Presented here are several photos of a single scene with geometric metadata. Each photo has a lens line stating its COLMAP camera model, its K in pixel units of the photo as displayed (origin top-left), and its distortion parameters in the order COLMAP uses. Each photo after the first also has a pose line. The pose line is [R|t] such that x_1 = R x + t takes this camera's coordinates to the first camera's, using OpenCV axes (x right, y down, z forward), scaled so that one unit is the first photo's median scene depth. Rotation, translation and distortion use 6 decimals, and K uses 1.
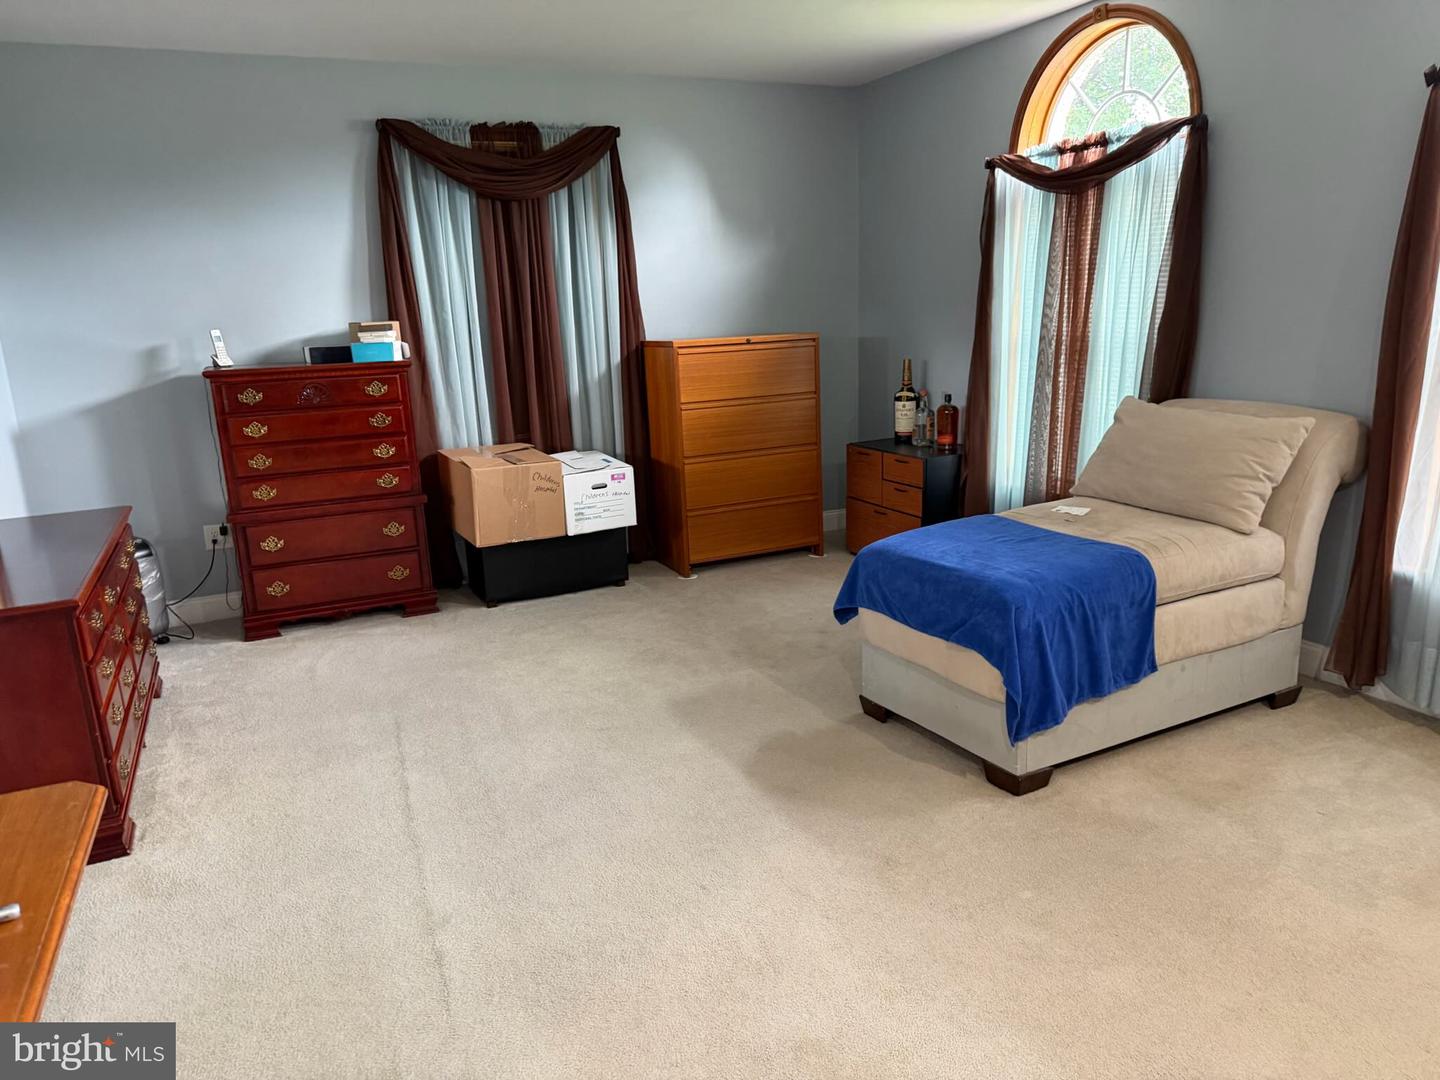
lens RADIAL K [[1018.0, 0, 720.0], [0, 1018.0, 540.0], [0, 0, 1]] dist [0.052030, -0.077895]
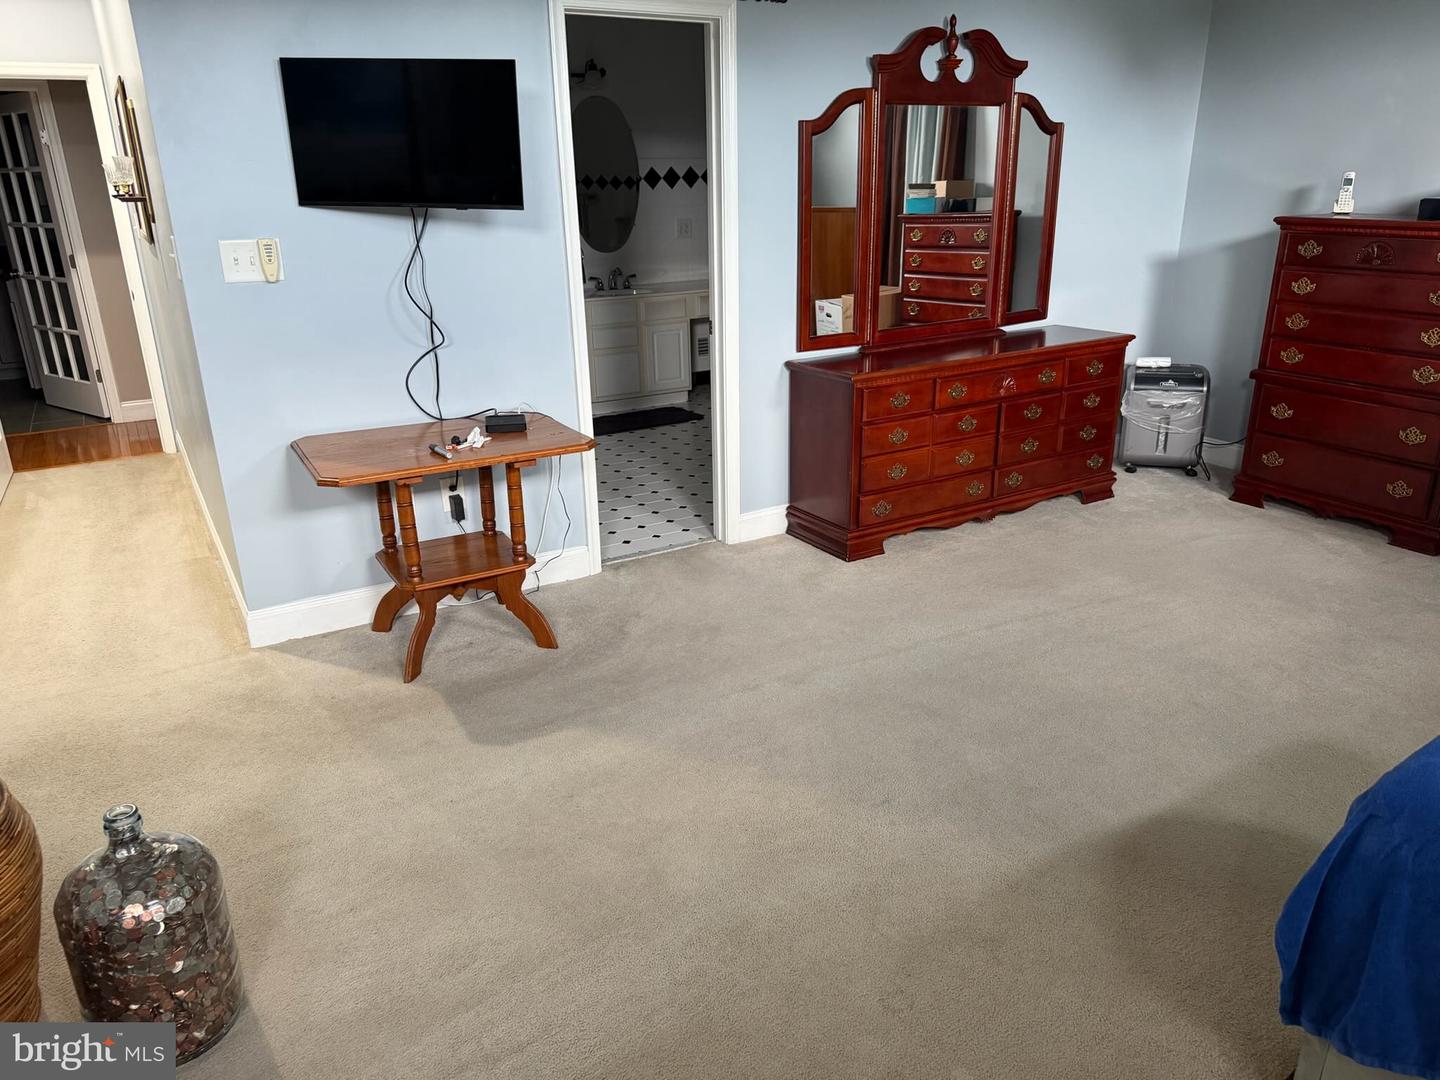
lens RADIAL K [[1018.0, 0, 720.0], [0, 1018.0, 540.0], [0, 0, 1]] dist [0.052030, -0.077895]
pose [[0.095125, 0.370448, -0.923970, 0.421017], [-0.215101, 0.913900, 0.344265, -0.100315], [0.971948, 0.165999, 0.166618, 0.362823]]
